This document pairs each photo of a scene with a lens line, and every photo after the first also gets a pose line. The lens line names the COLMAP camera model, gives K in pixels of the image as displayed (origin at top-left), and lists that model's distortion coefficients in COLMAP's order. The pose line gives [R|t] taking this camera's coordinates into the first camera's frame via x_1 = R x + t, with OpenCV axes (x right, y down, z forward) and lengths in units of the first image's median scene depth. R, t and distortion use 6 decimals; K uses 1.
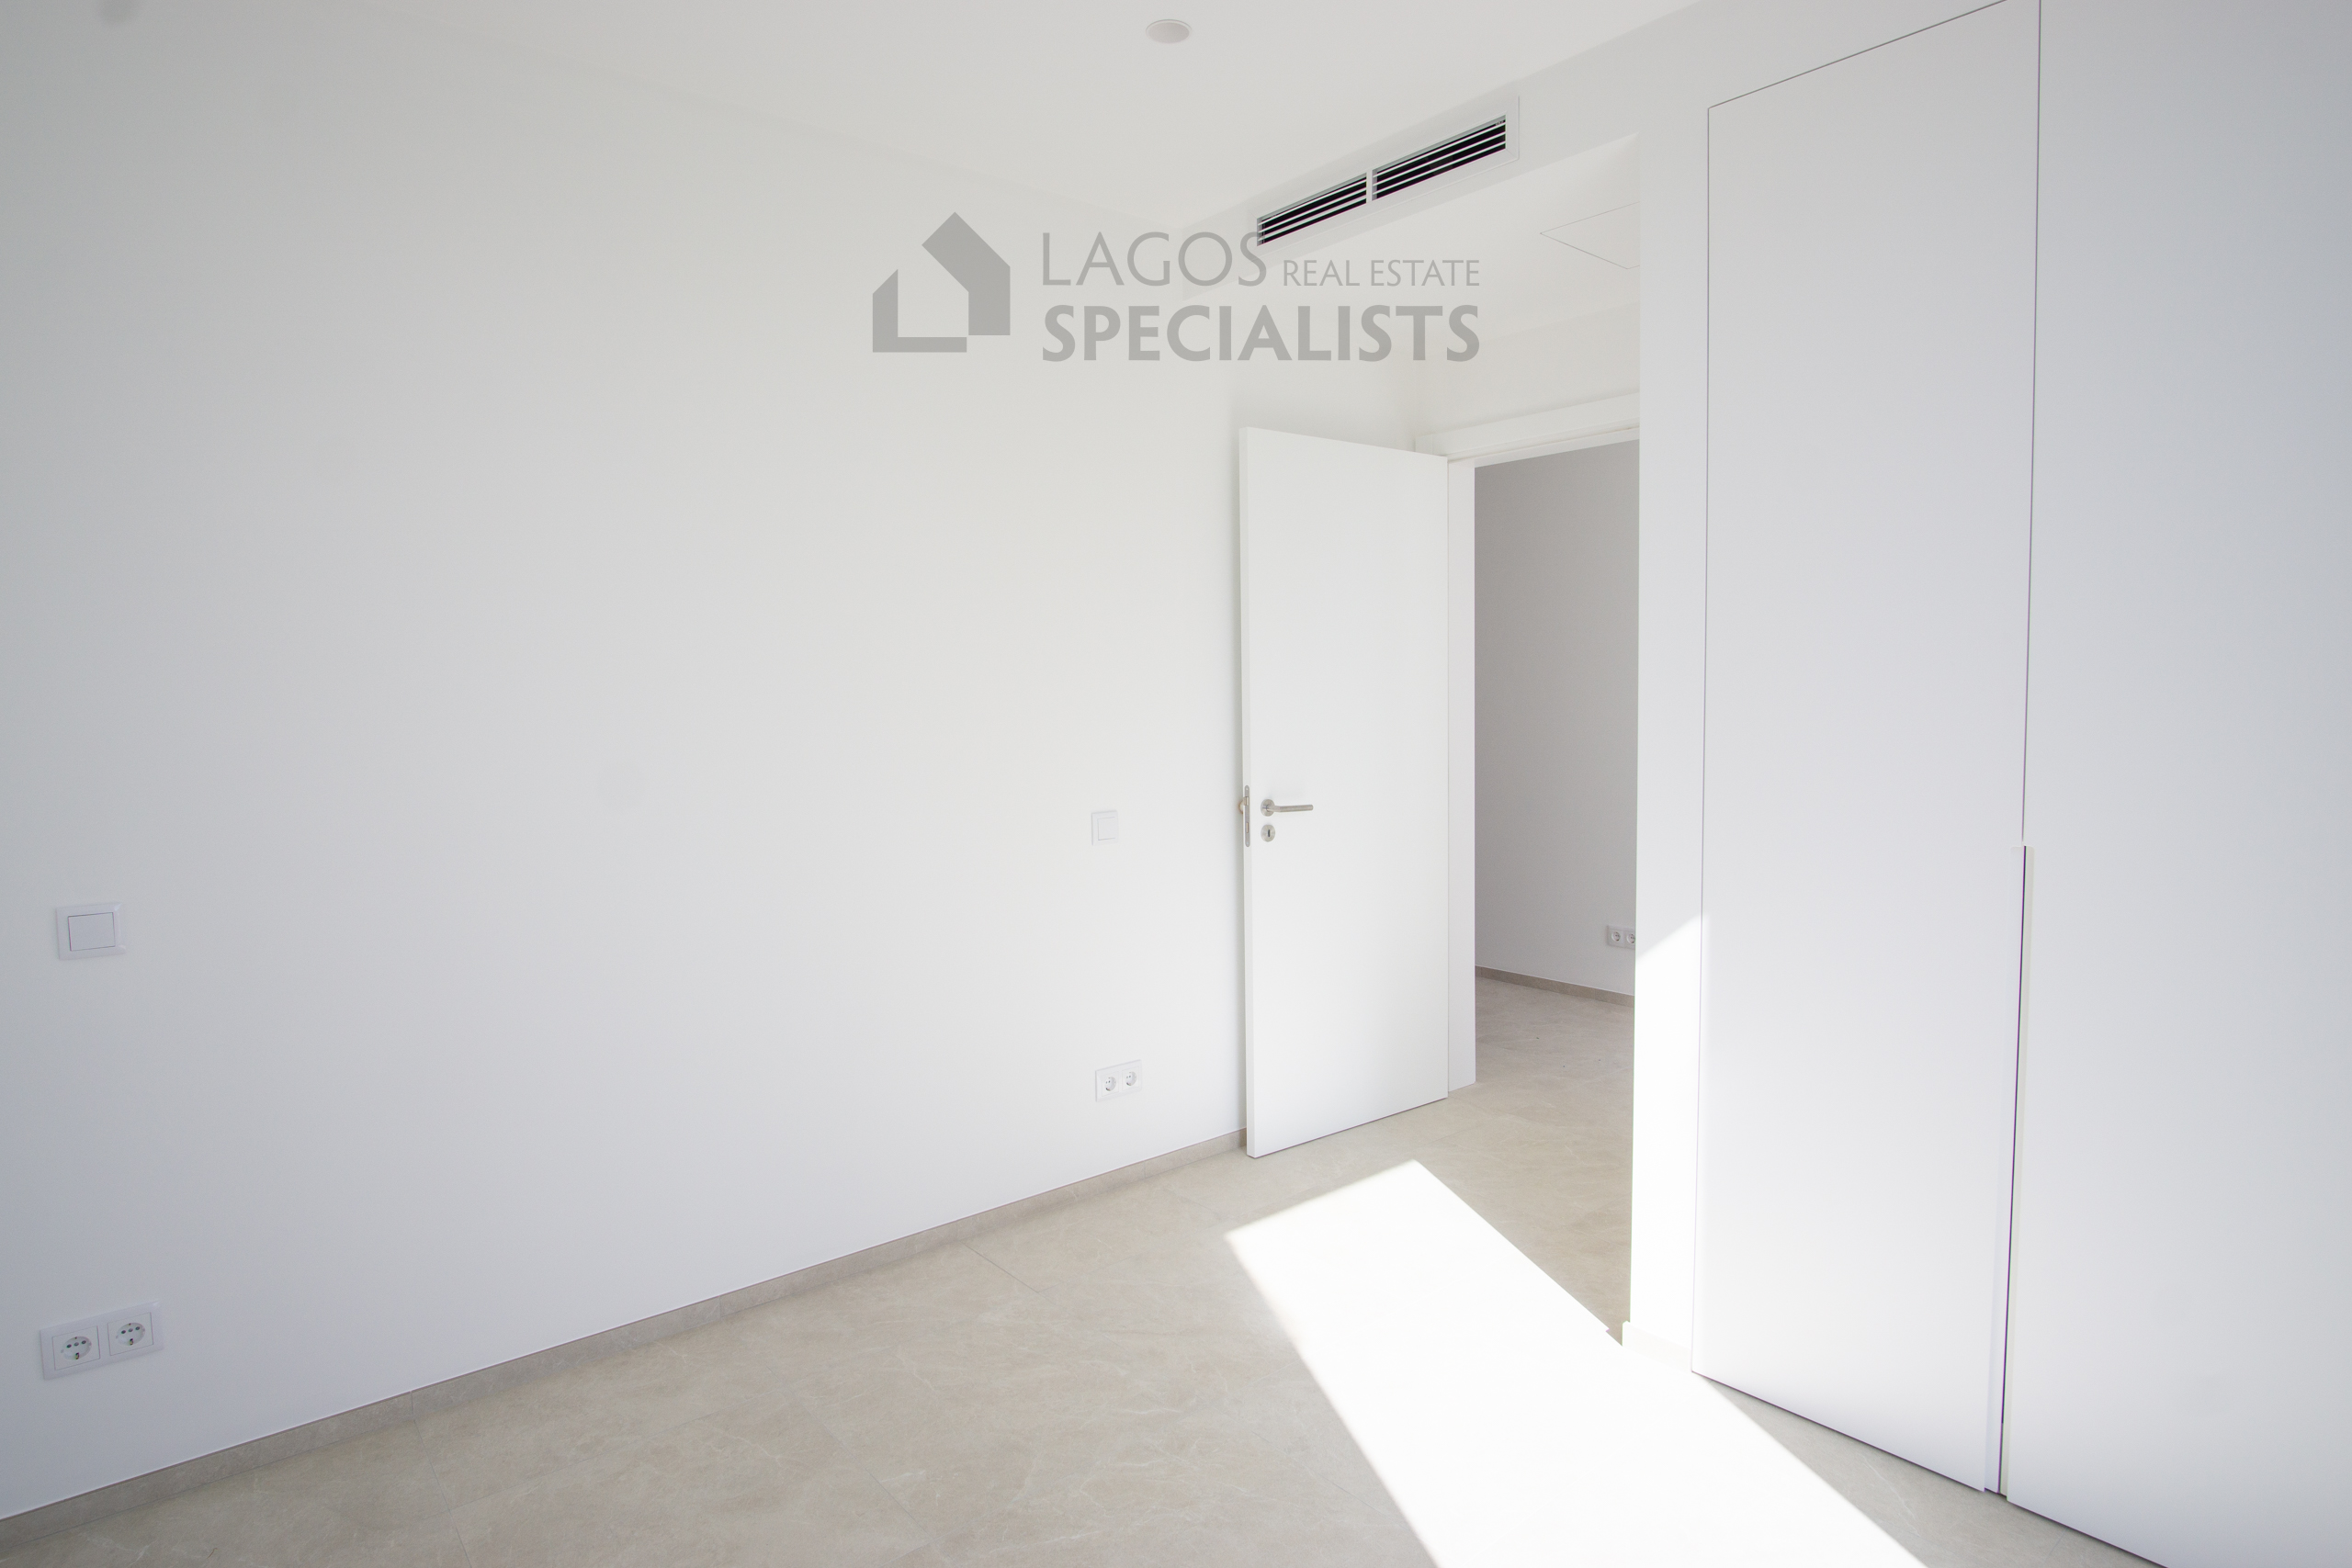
lens RADIAL K [[1288.1, 0, 1197.4], [0, 1288.1, 766.7], [0, 0, 1]] dist [-0.032180, 0.007402]
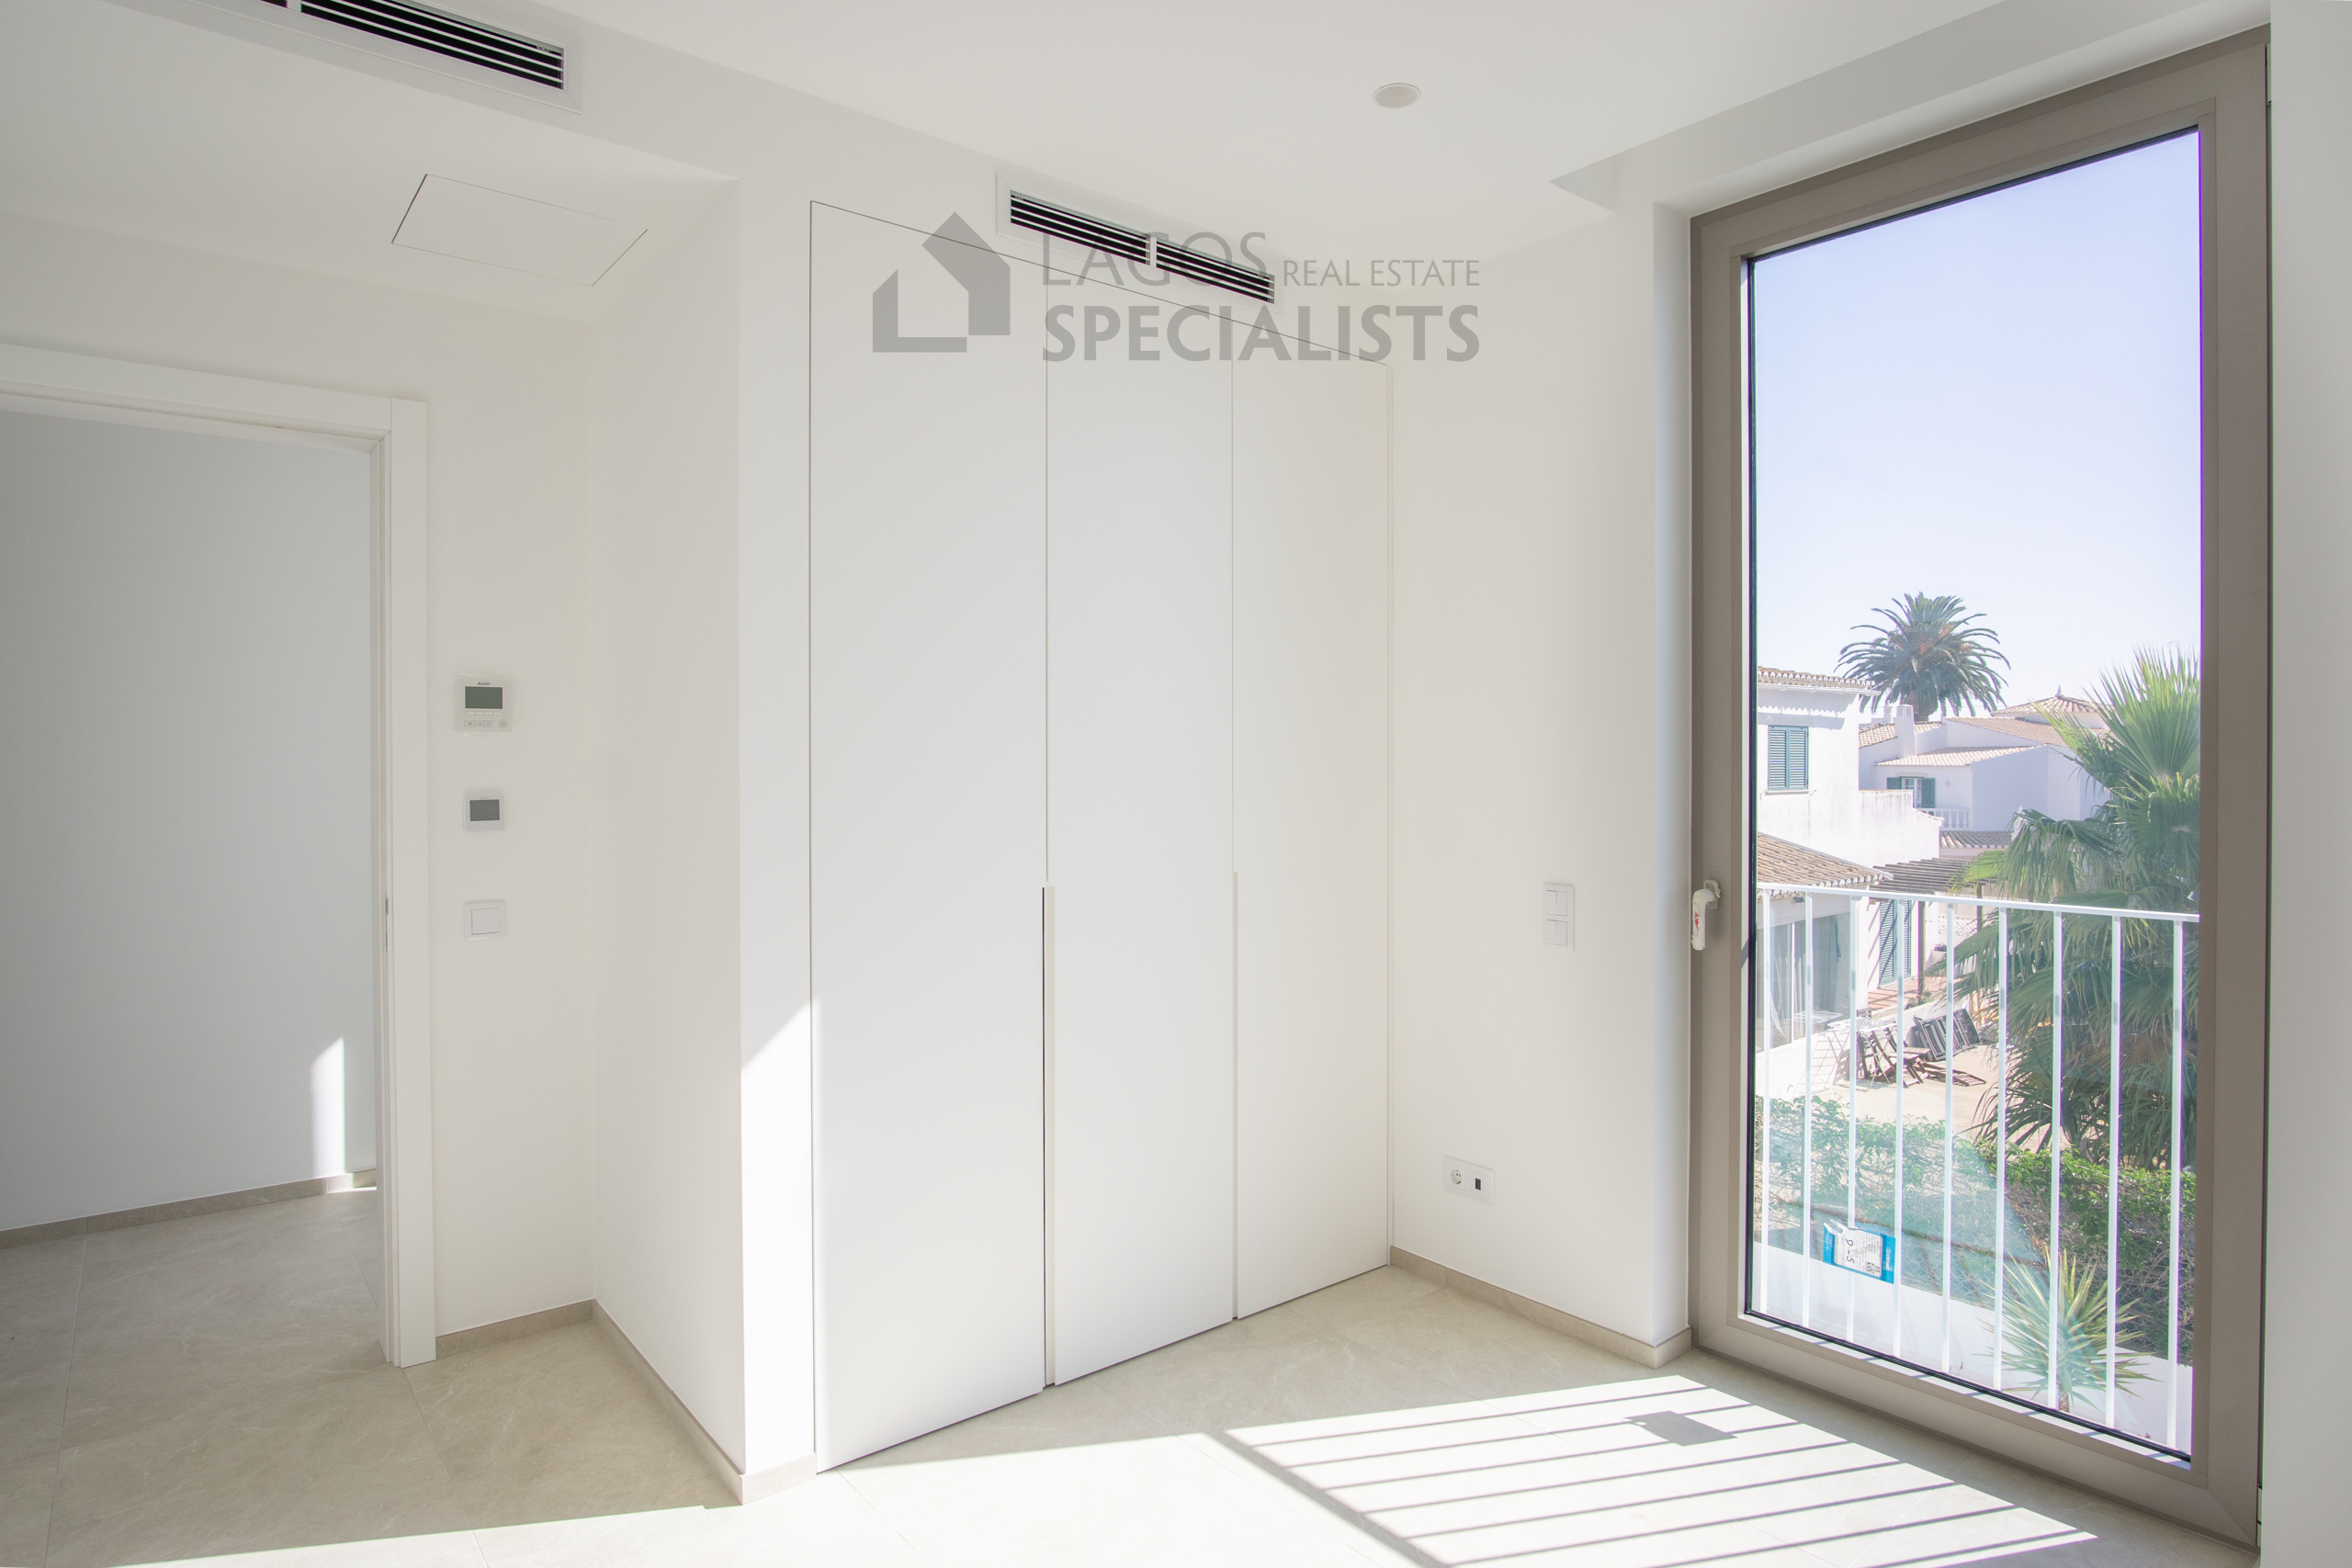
lens RADIAL K [[1288.1, 0, 1197.4], [0, 1288.1, 766.7], [0, 0, 1]] dist [-0.032180, 0.007402]
pose [[-0.005320, 0.001039, 0.999985, -0.794546], [0.071272, 0.997457, -0.000657, -0.056235], [-0.997443, 0.071267, -0.005380, 0.945839]]
